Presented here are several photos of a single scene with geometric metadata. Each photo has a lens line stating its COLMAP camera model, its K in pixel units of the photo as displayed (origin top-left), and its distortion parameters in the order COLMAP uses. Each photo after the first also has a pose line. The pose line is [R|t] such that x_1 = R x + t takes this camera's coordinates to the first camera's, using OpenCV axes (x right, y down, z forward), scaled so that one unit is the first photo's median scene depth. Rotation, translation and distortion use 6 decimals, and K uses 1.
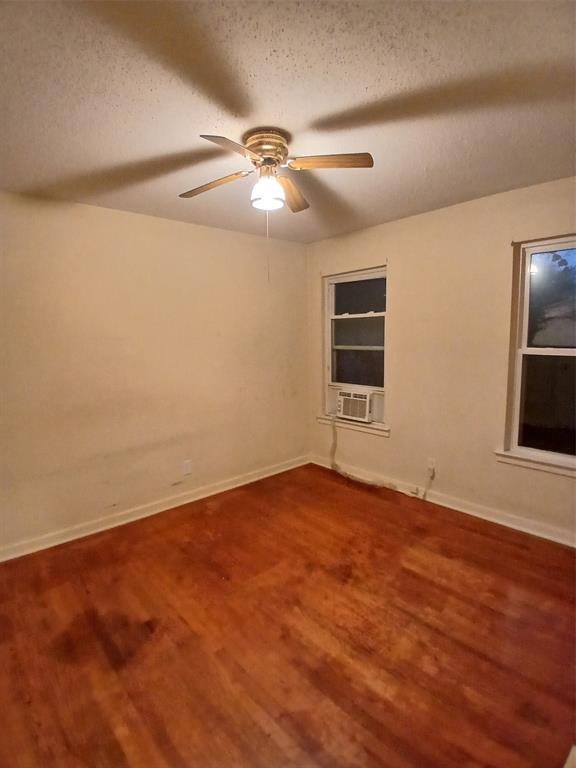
lens RADIAL K [[381.9, 0, 282.4], [0, 381.9, 385.7], [0, 0, 1]] dist [-0.007642, -0.027649]
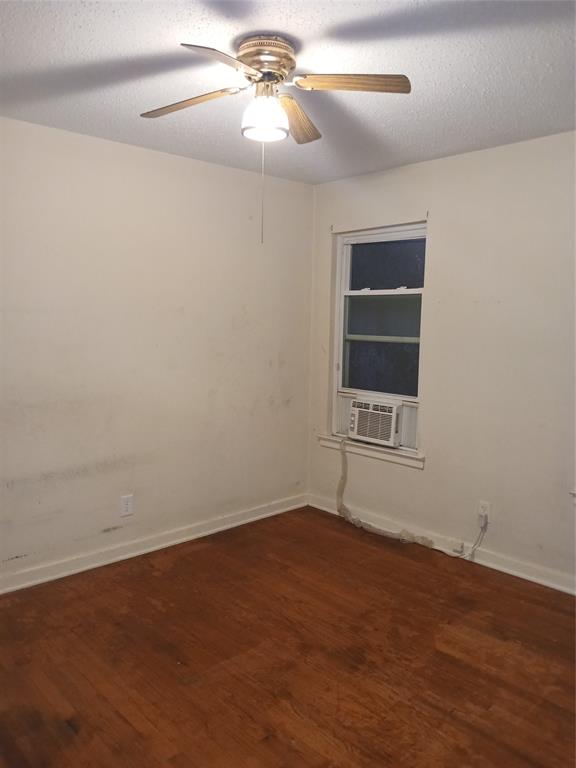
lens RADIAL K [[595.7, 0, 282.9], [0, 595.7, 378.9], [0, 0, 1]] dist [0.041888, -0.100324]
pose [[0.998892, 0.034179, 0.032352, -0.017795], [-0.033214, 0.999001, -0.029898, 0.016342], [-0.033342, 0.028790, 0.999029, -0.092535]]
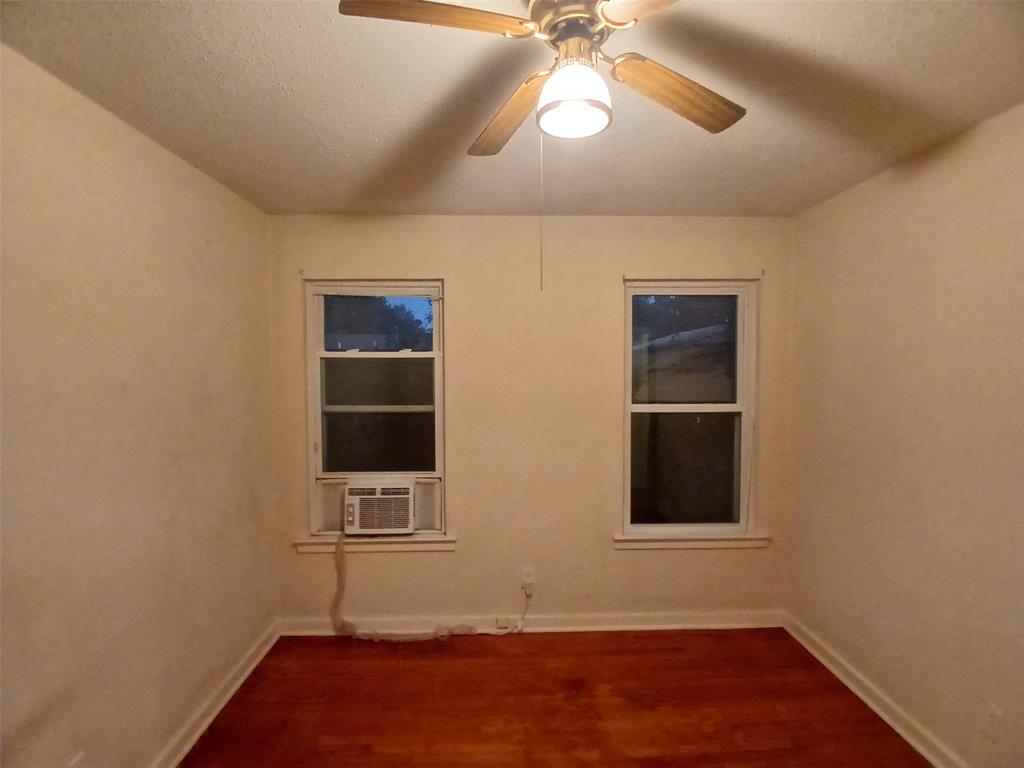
lens RADIAL K [[509.3, 0, 505.3], [0, 509.3, 390.1], [0, 0, 1]] dist [-0.007642, -0.027649]
pose [[0.635543, -0.011156, 0.771985, -0.384754], [0.091494, 0.993938, -0.060960, -0.084479], [-0.766625, 0.109374, 0.632711, 0.483262]]
